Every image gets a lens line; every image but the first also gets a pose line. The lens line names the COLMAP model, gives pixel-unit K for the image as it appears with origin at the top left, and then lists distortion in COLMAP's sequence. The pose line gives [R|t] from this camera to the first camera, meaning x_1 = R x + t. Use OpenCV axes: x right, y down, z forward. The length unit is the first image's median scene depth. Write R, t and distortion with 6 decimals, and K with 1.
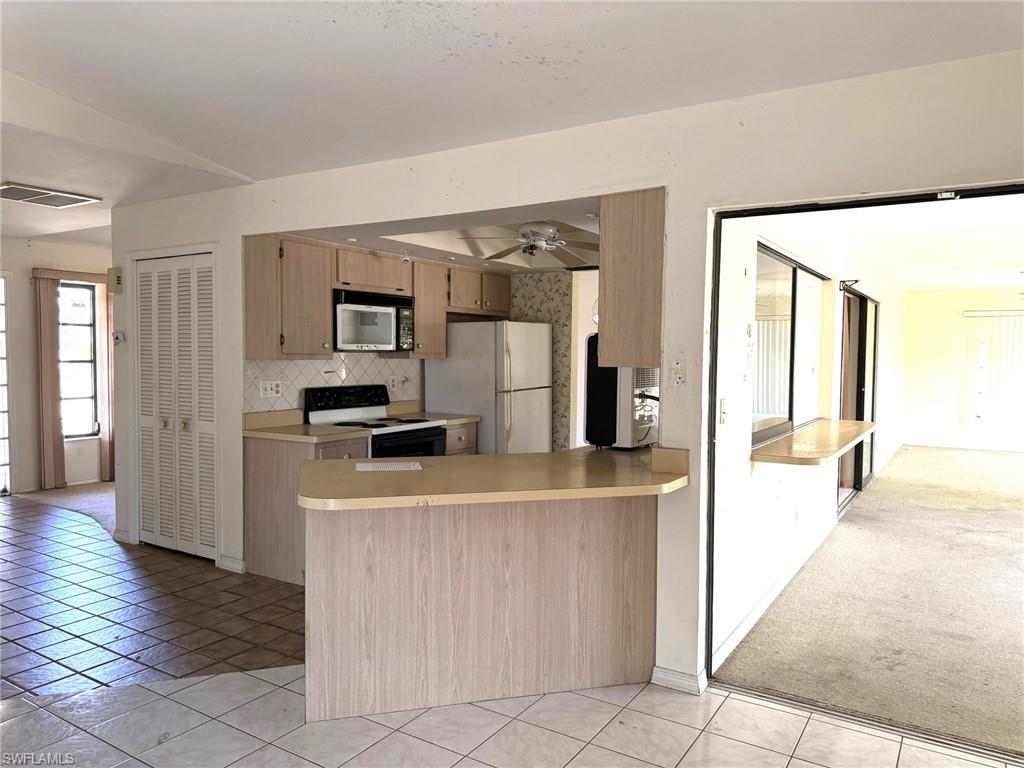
lens RADIAL K [[723.5, 0, 512.0], [0, 723.5, 384.0], [0, 0, 1]] dist [0.082944, -0.124831]
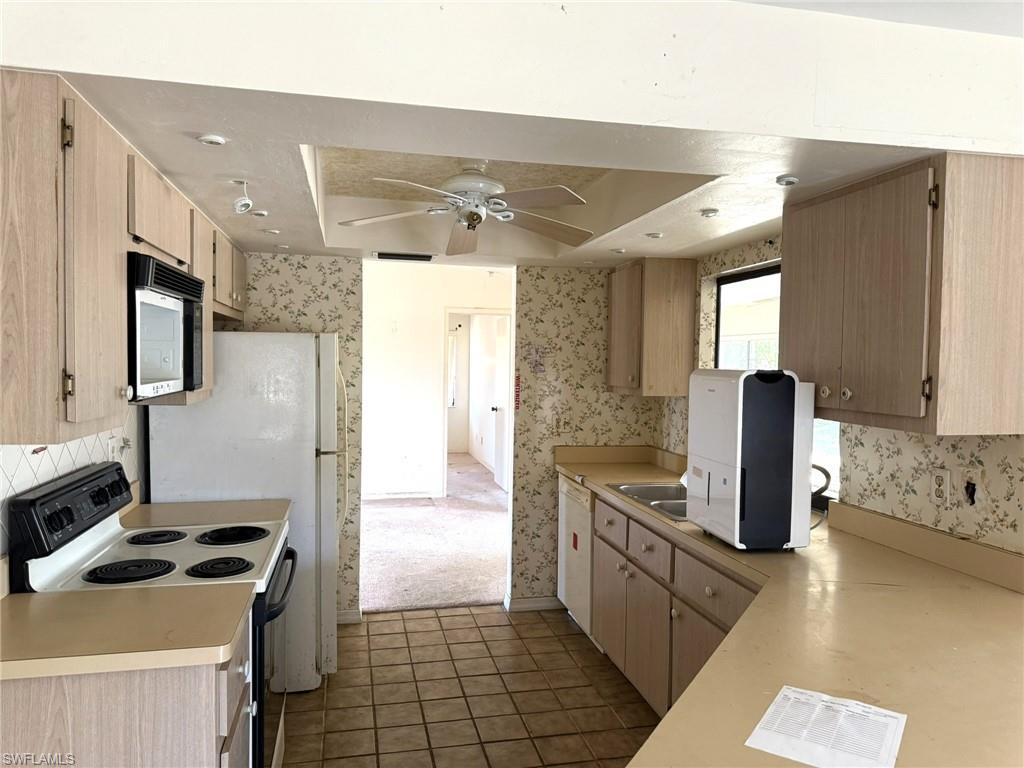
lens RADIAL K [[723.5, 0, 512.0], [0, 723.5, 384.0], [0, 0, 1]] dist [0.082944, -0.124831]
pose [[0.707156, -0.021827, 0.706720, -0.430662], [0.023032, 0.999704, 0.007830, -0.061669], [-0.706682, 0.010740, 0.707450, 0.633841]]
